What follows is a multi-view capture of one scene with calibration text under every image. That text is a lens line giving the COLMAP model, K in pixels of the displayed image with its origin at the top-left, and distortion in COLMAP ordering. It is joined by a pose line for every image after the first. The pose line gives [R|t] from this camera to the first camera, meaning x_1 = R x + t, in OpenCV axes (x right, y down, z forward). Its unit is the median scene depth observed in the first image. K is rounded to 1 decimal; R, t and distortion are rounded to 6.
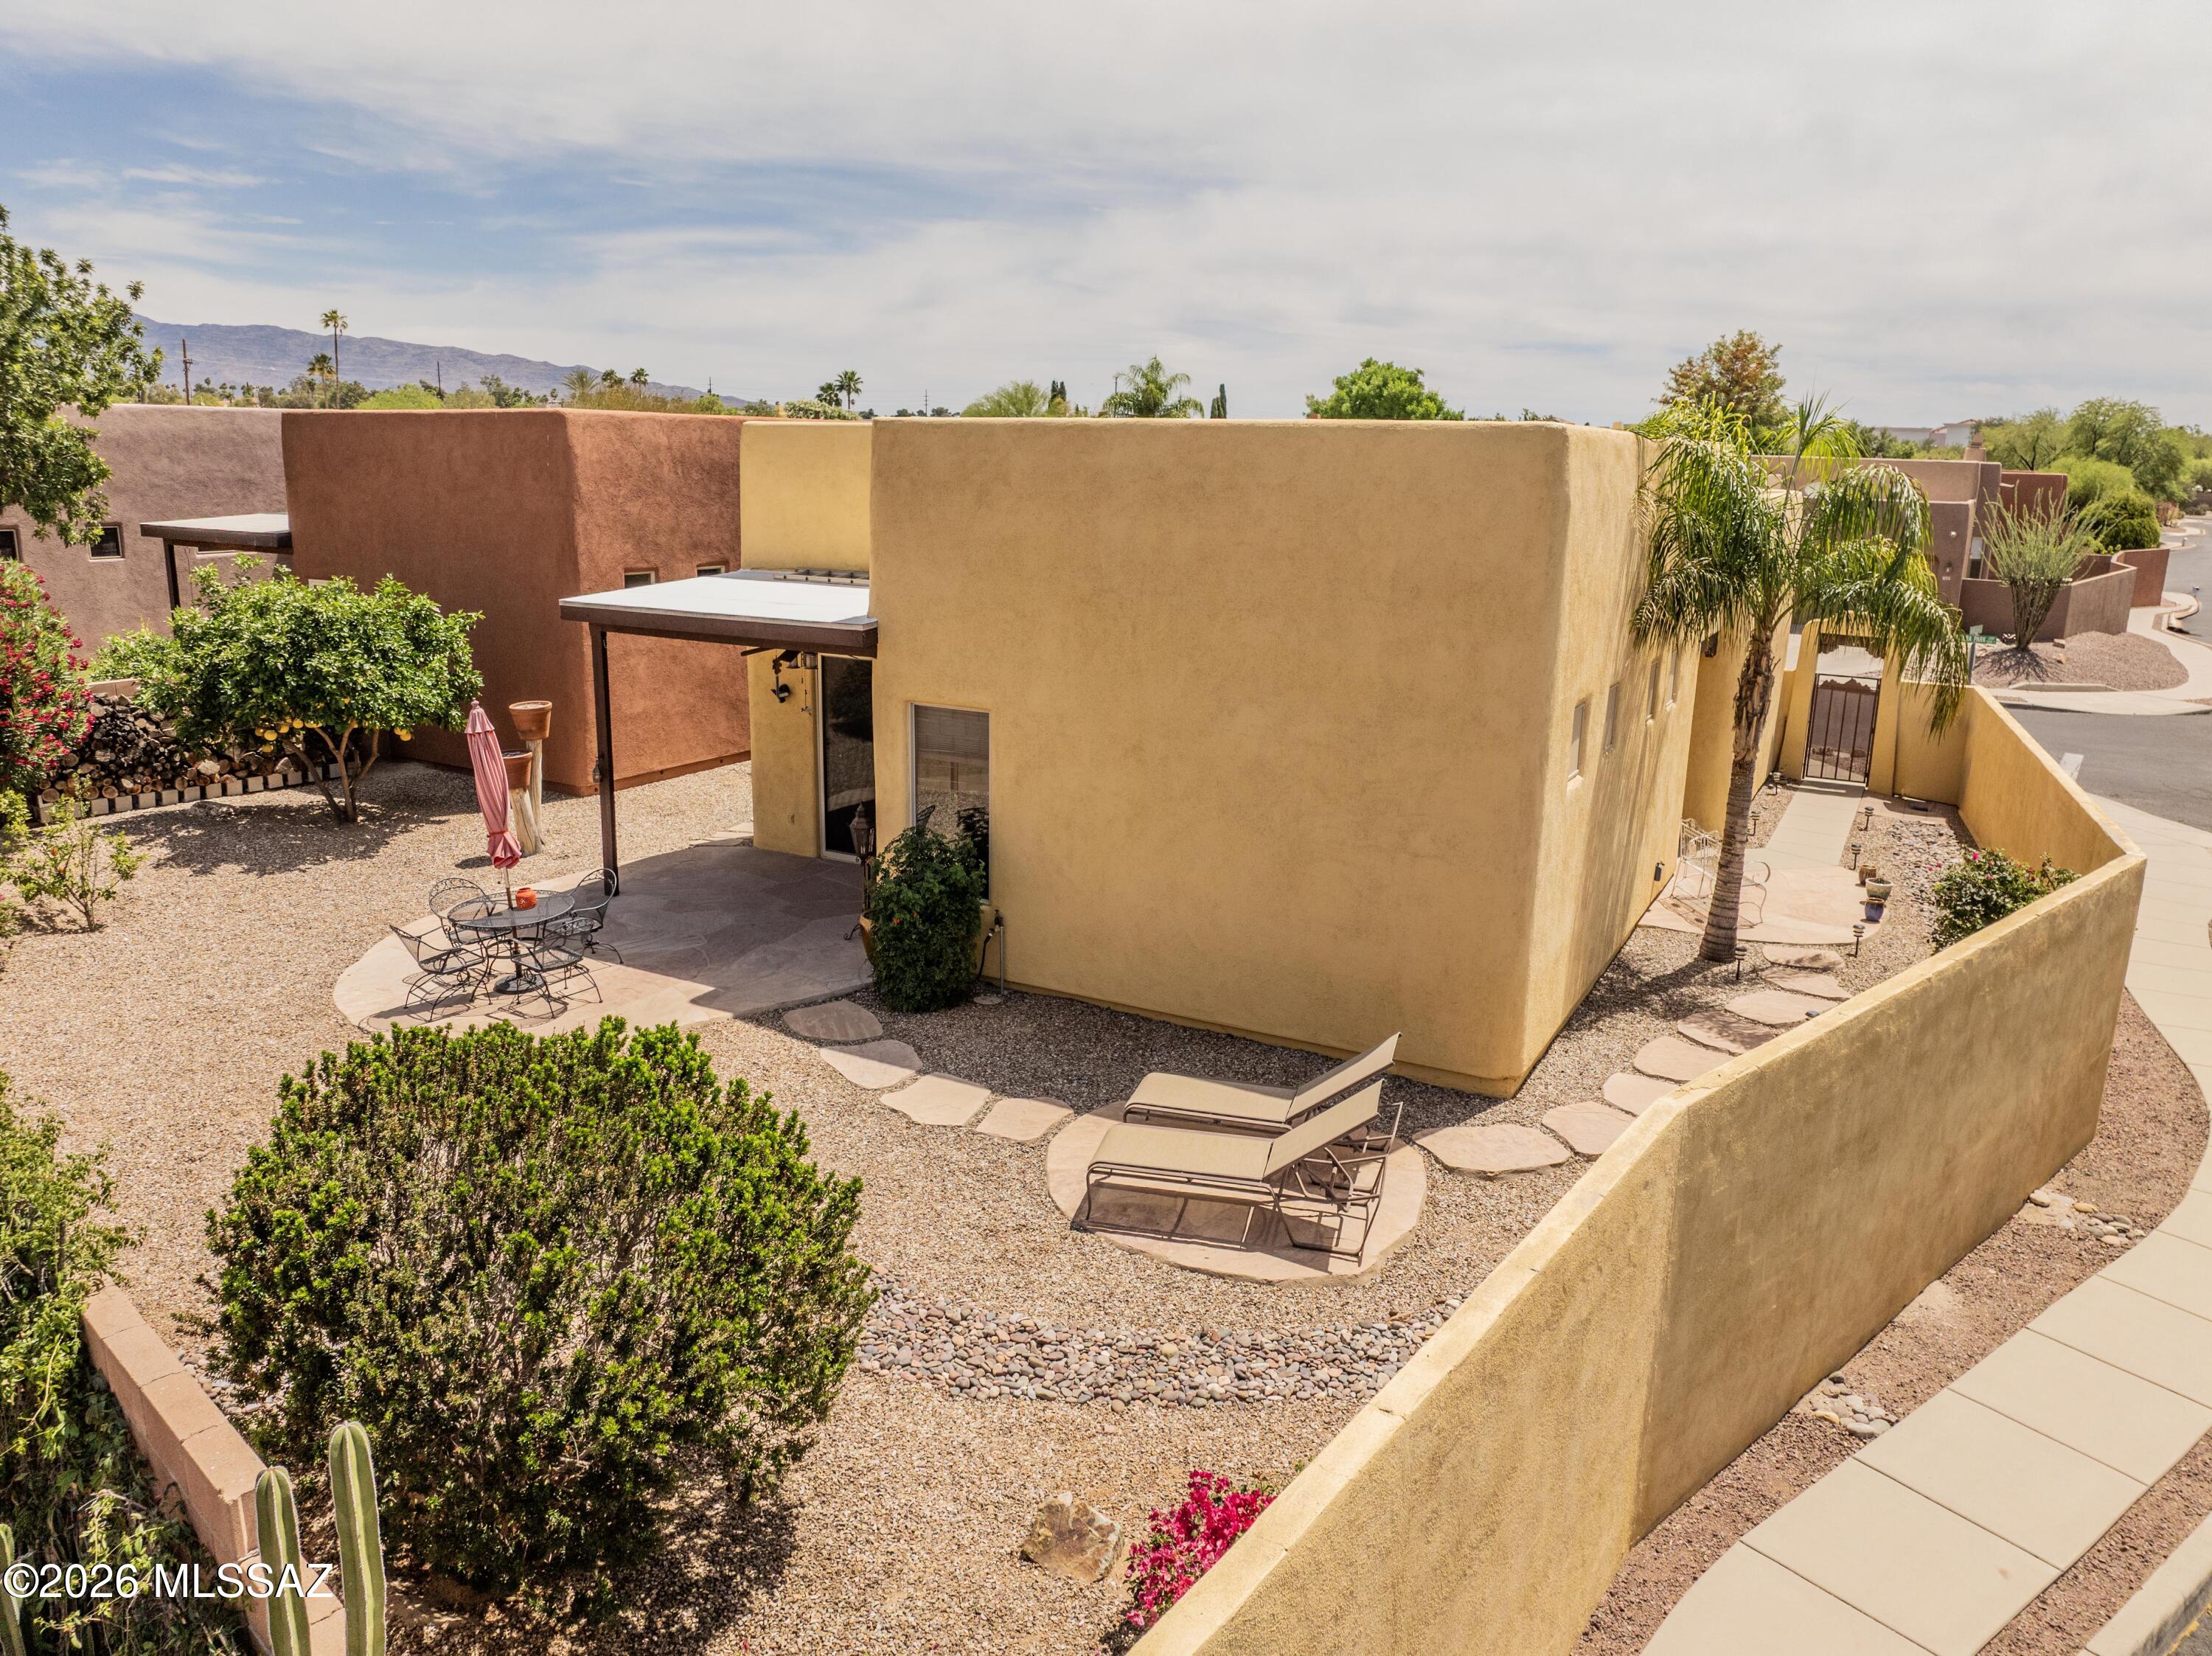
lens RADIAL K [[1553.1, 0, 1107.1], [0, 1553.1, 830.7], [0, 0, 1]] dist [-0.046940, 0.015285]
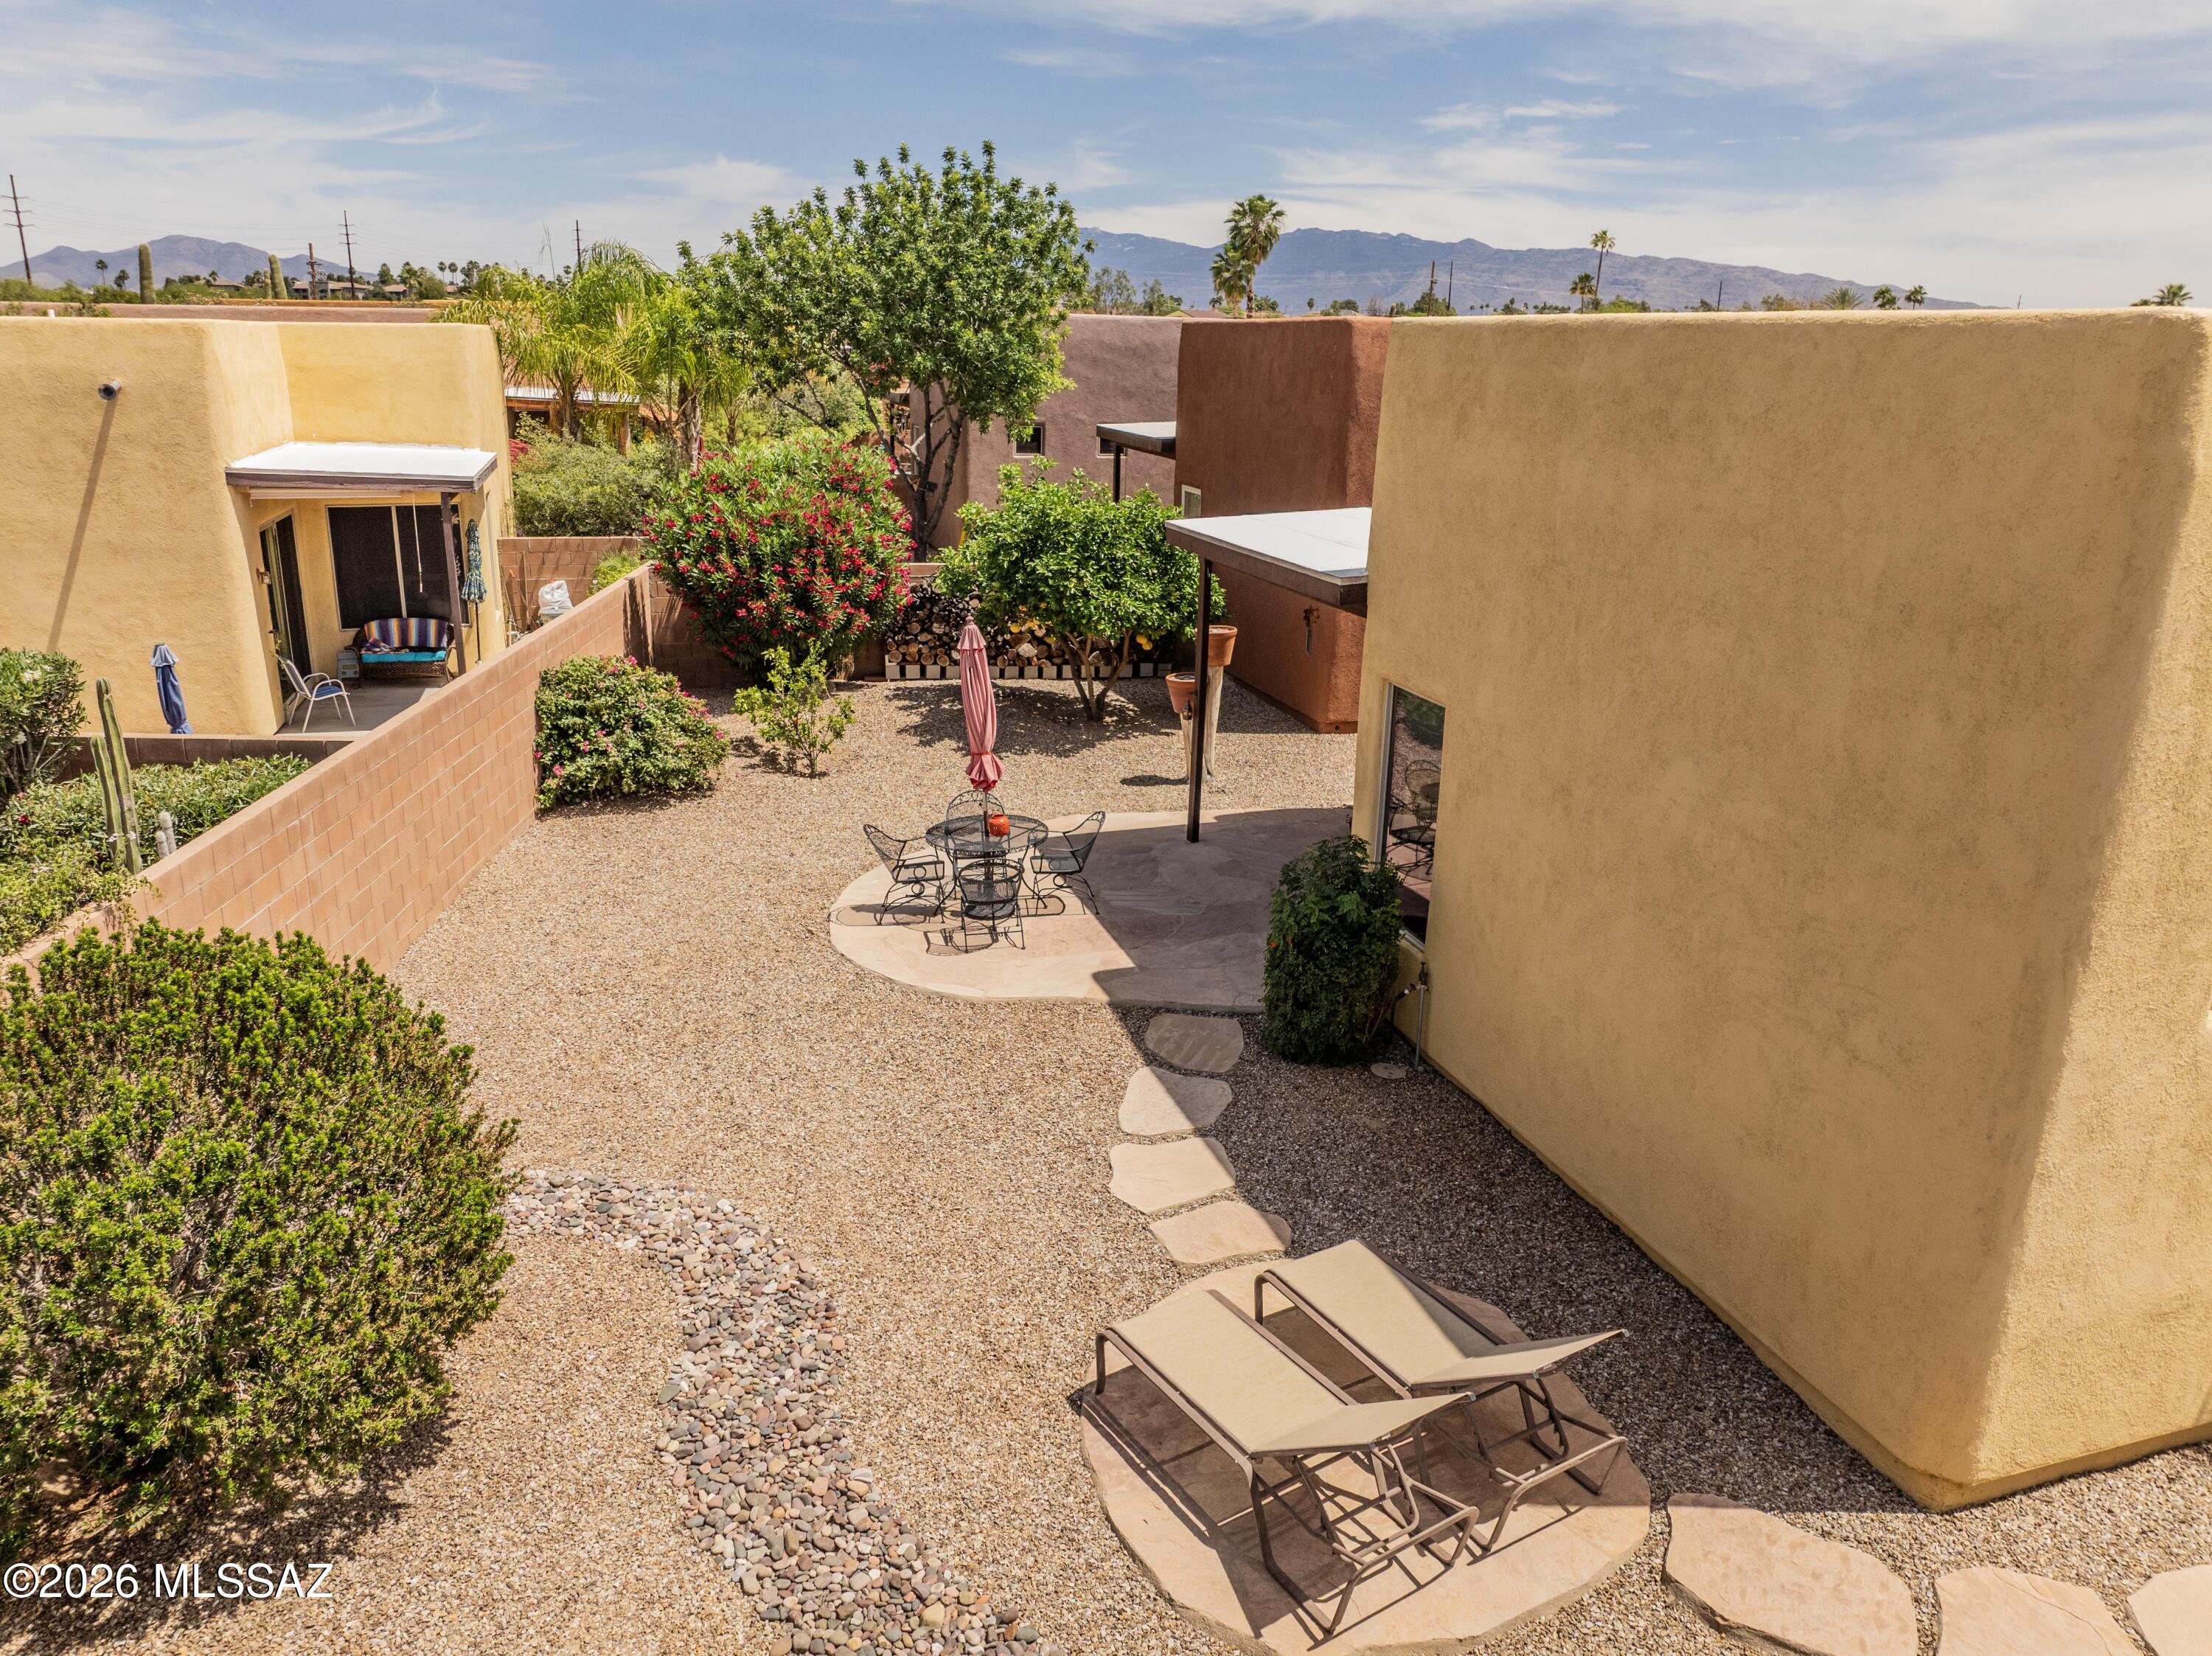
lens RADIAL K [[1553.1, 0, 1112.2], [0, 1553.1, 831.1], [0, 0, 1]] dist [-0.046940, 0.015285]
pose [[0.723242, 0.202616, -0.660203, 0.278945], [-0.170725, 0.978776, 0.113359, -0.066092], [0.669159, 0.030727, 0.742483, 0.285625]]
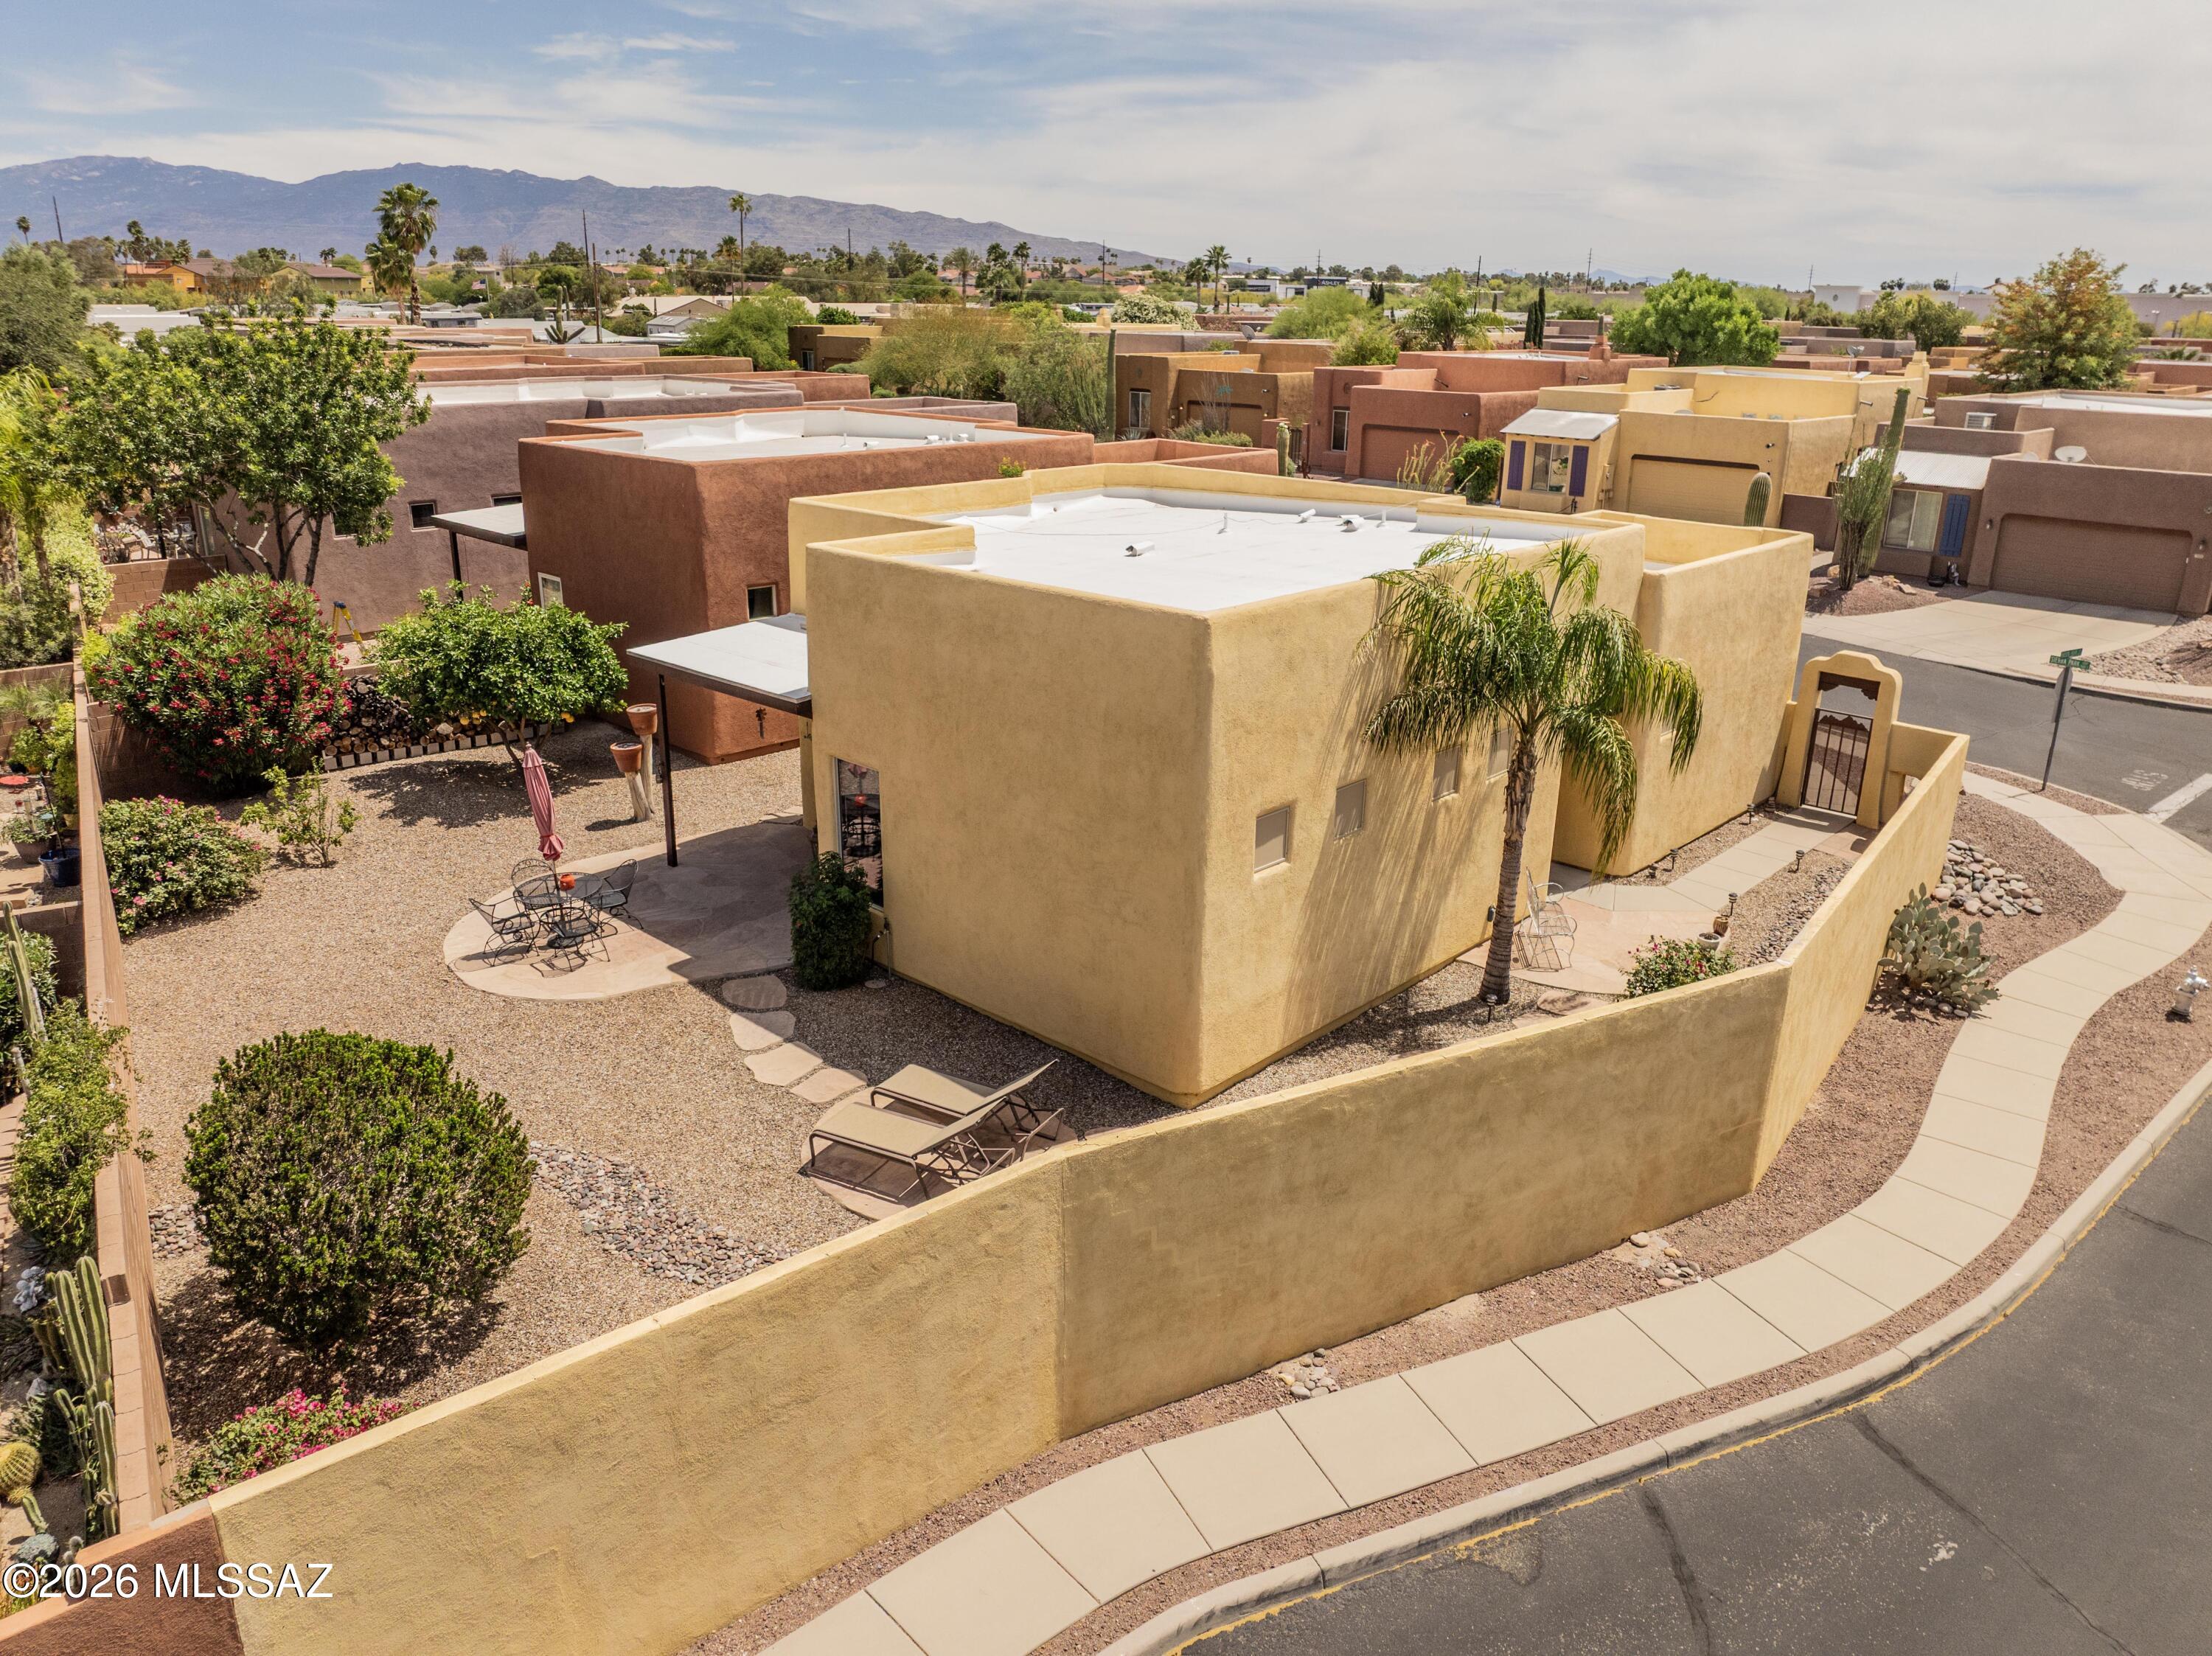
lens RADIAL K [[1553.1, 0, 1110.6], [0, 1553.1, 823.9], [0, 0, 1]] dist [-0.046940, 0.015285]
pose [[0.970116, 0.072269, -0.231631, 0.373018], [-0.053080, 0.994702, 0.088041, -0.139324], [0.236767, -0.073115, 0.968812, -0.211323]]
